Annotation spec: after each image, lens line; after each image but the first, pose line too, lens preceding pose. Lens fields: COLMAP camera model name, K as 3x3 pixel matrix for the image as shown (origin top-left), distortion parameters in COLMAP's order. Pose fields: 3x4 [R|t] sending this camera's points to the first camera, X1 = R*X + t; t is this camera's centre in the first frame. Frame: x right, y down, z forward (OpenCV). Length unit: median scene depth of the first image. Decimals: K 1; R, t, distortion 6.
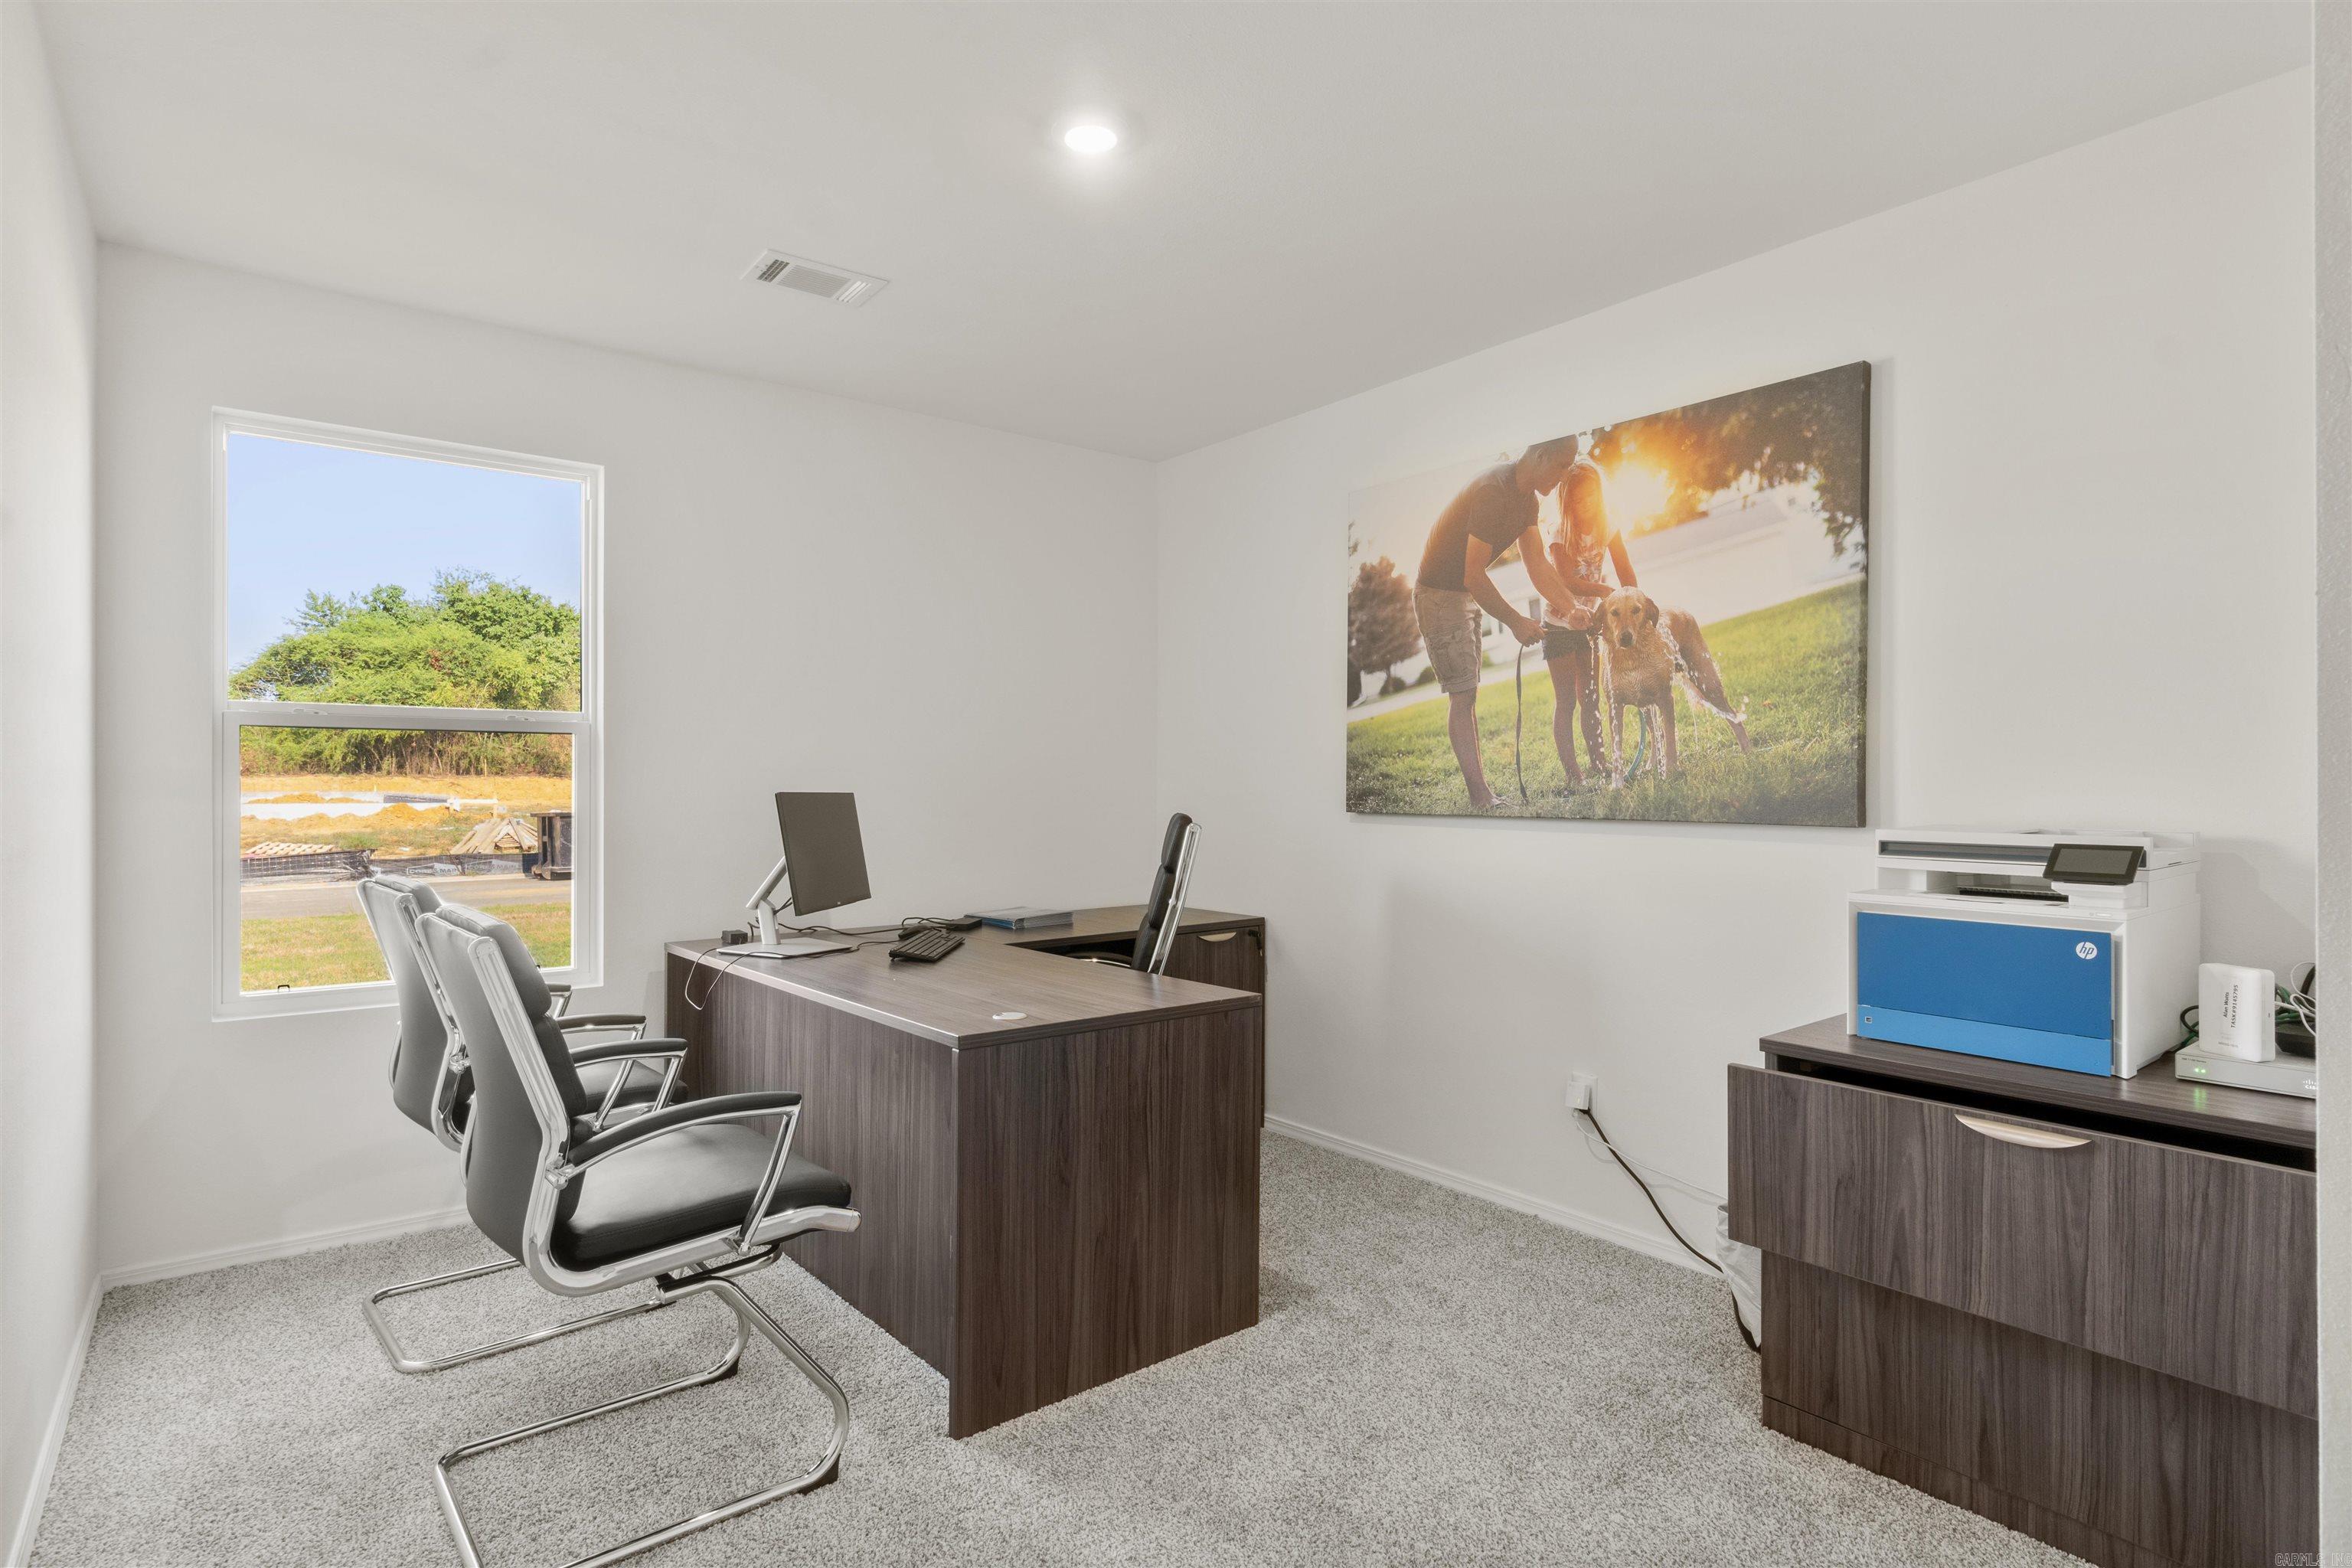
lens RADIAL K [[1200.1, 0, 1175.6], [0, 1200.1, 786.7], [0, 0, 1]] dist [-0.009240, 0.004961]
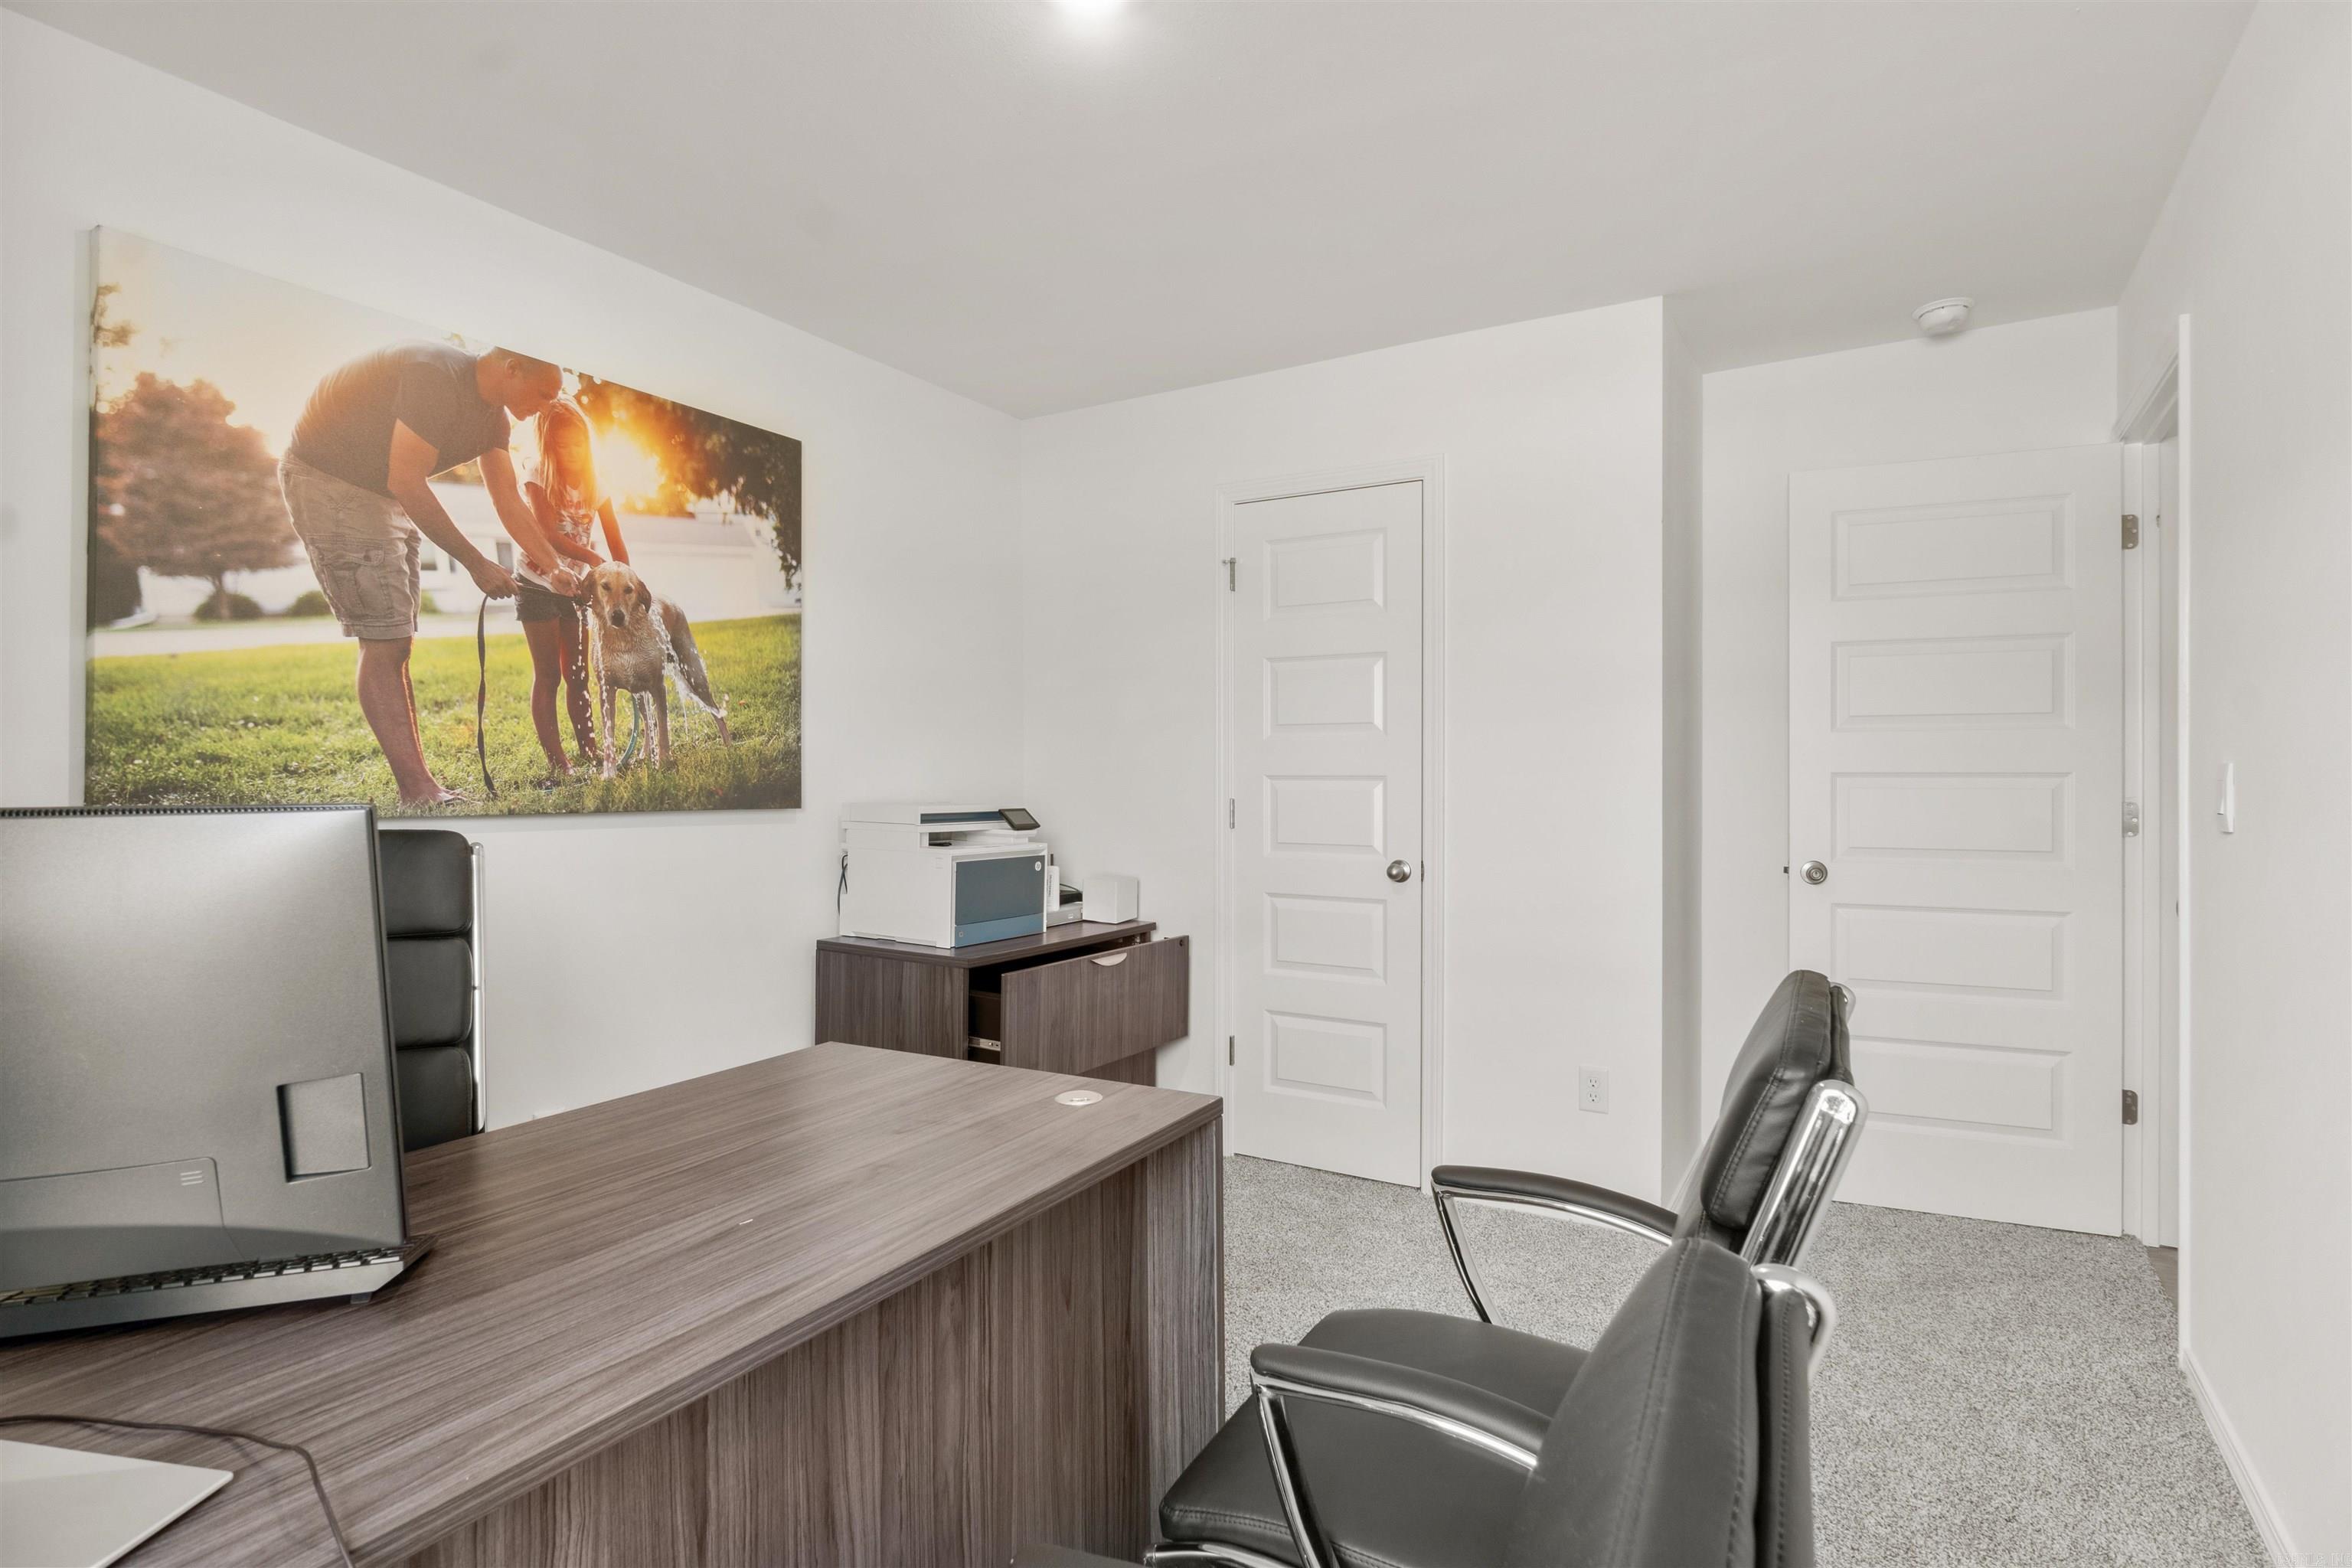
lens RADIAL K [[1200.1, 0, 1174.6], [0, 1200.1, 780.3], [0, 0, 1]] dist [-0.009240, 0.004961]
pose [[-0.357373, -0.006604, 0.933939, -0.636529], [-0.002061, 0.999978, 0.006283, -0.003356], [-0.933960, 0.000320, -0.357379, 0.907519]]
